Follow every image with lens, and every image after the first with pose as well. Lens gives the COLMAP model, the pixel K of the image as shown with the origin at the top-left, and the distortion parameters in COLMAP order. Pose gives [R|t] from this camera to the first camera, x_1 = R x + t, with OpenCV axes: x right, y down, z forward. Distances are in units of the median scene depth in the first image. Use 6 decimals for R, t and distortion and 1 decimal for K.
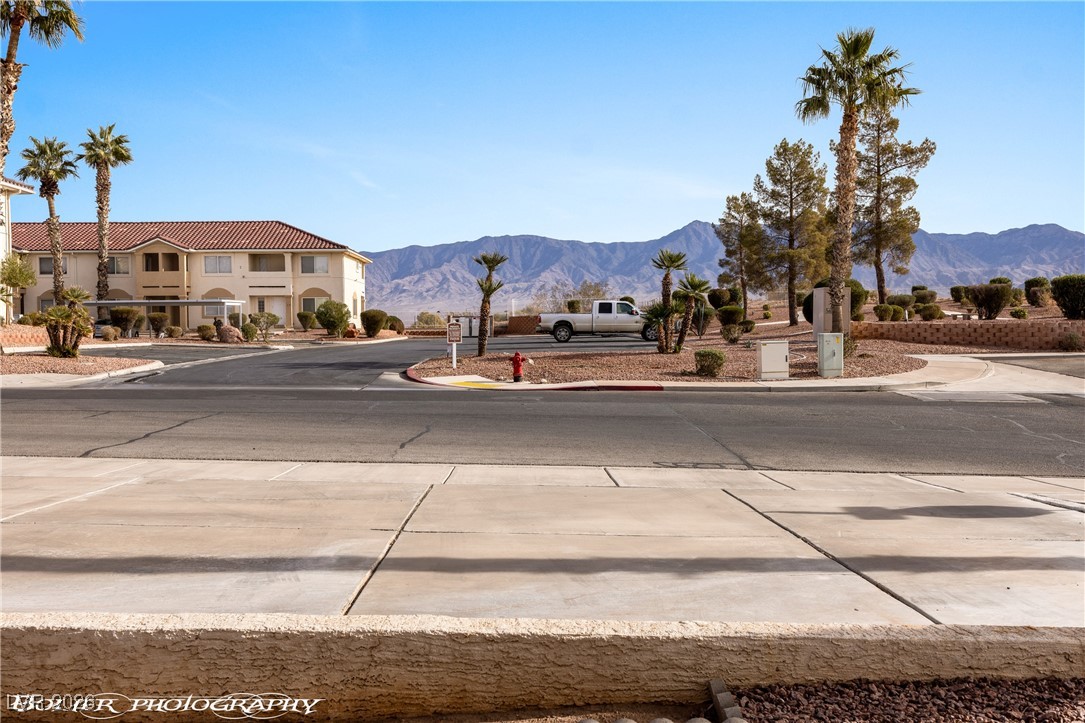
lens RADIAL K [[1080.7, 0, 542.8], [0, 1080.7, 337.8], [0, 0, 1]] dist [0.003676, -0.000133]
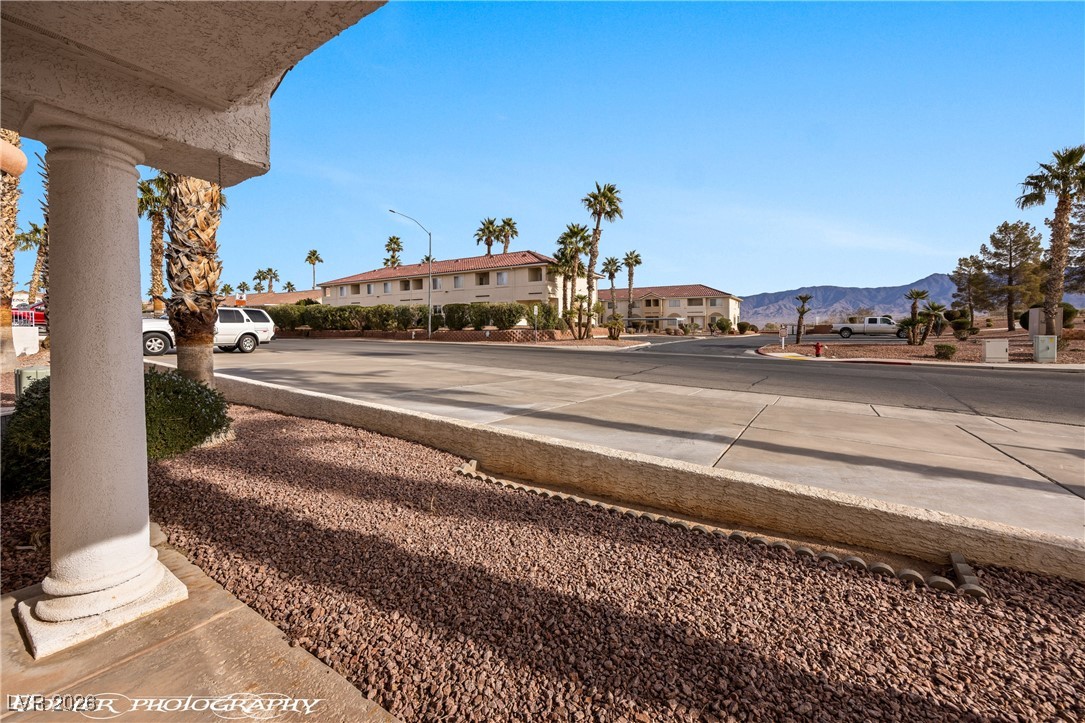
lens RADIAL K [[439.2, 0, 540.1], [0, 439.2, 333.4], [0, 0, 1]] dist [-0.000288, -0.000158]
pose [[0.830798, 0.014329, -0.556389, 0.001525], [-0.014410, 0.999887, 0.004234, 0.000428], [0.556387, 0.004500, 0.830911, 0.023428]]
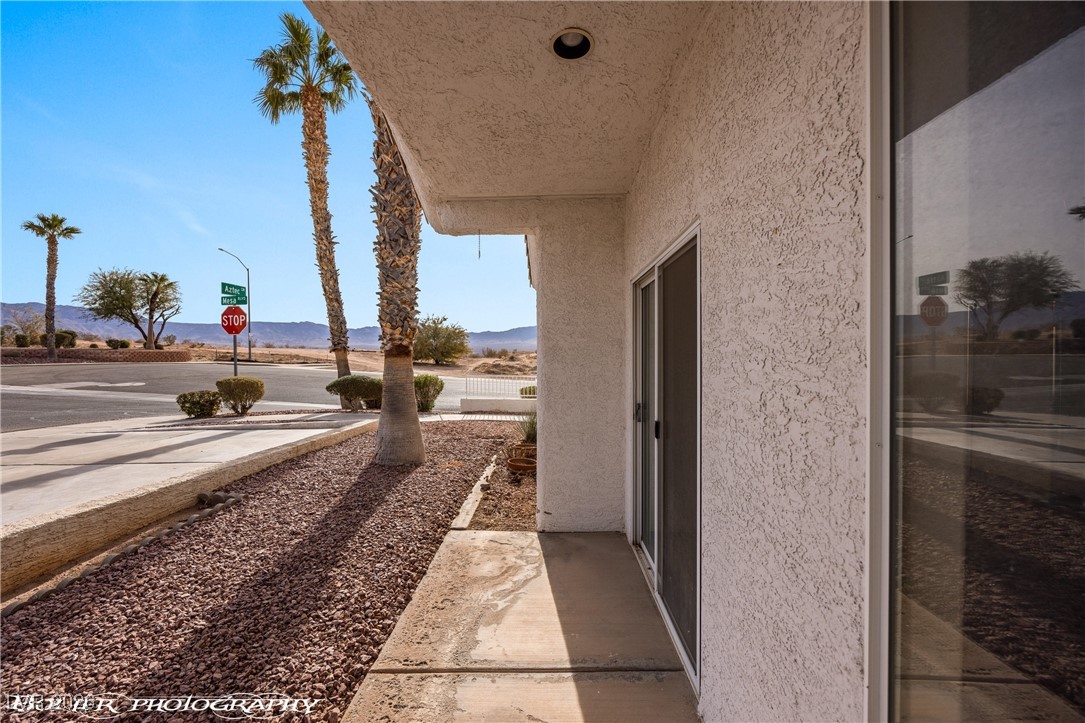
lens RADIAL K [[439.2, 0, 540.1], [0, 439.2, 333.4], [0, 0, 1]] dist [-0.000288, -0.000158]
pose [[0.042696, 0.051847, 0.997742, -0.154781], [0.005093, 0.998628, -0.052111, 0.000937], [-0.999075, 0.007307, 0.042373, 0.031528]]
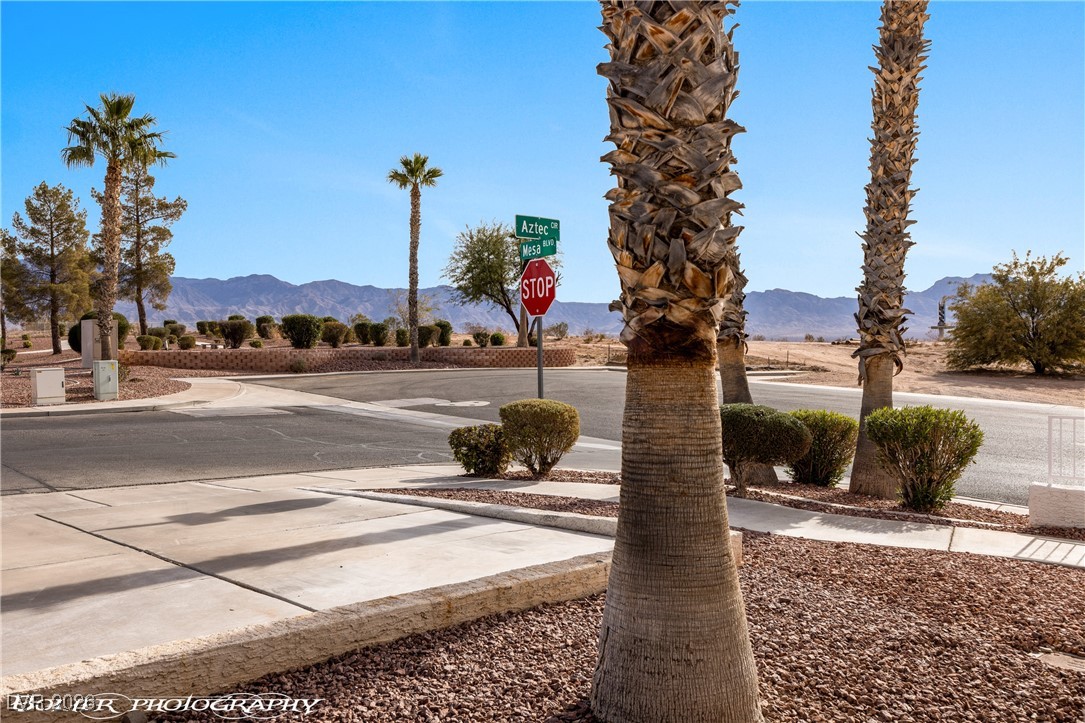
lens RADIAL K [[879.9, 0, 542.5], [0, 879.9, 361.5], [0, 0, 1]] dist [-0.008105, 0.002476]
pose [[0.730470, -0.009144, 0.682883, -0.019746], [0.010930, 0.999939, 0.001698, 0.000051], [-0.682857, 0.006224, 0.730526, 0.028747]]
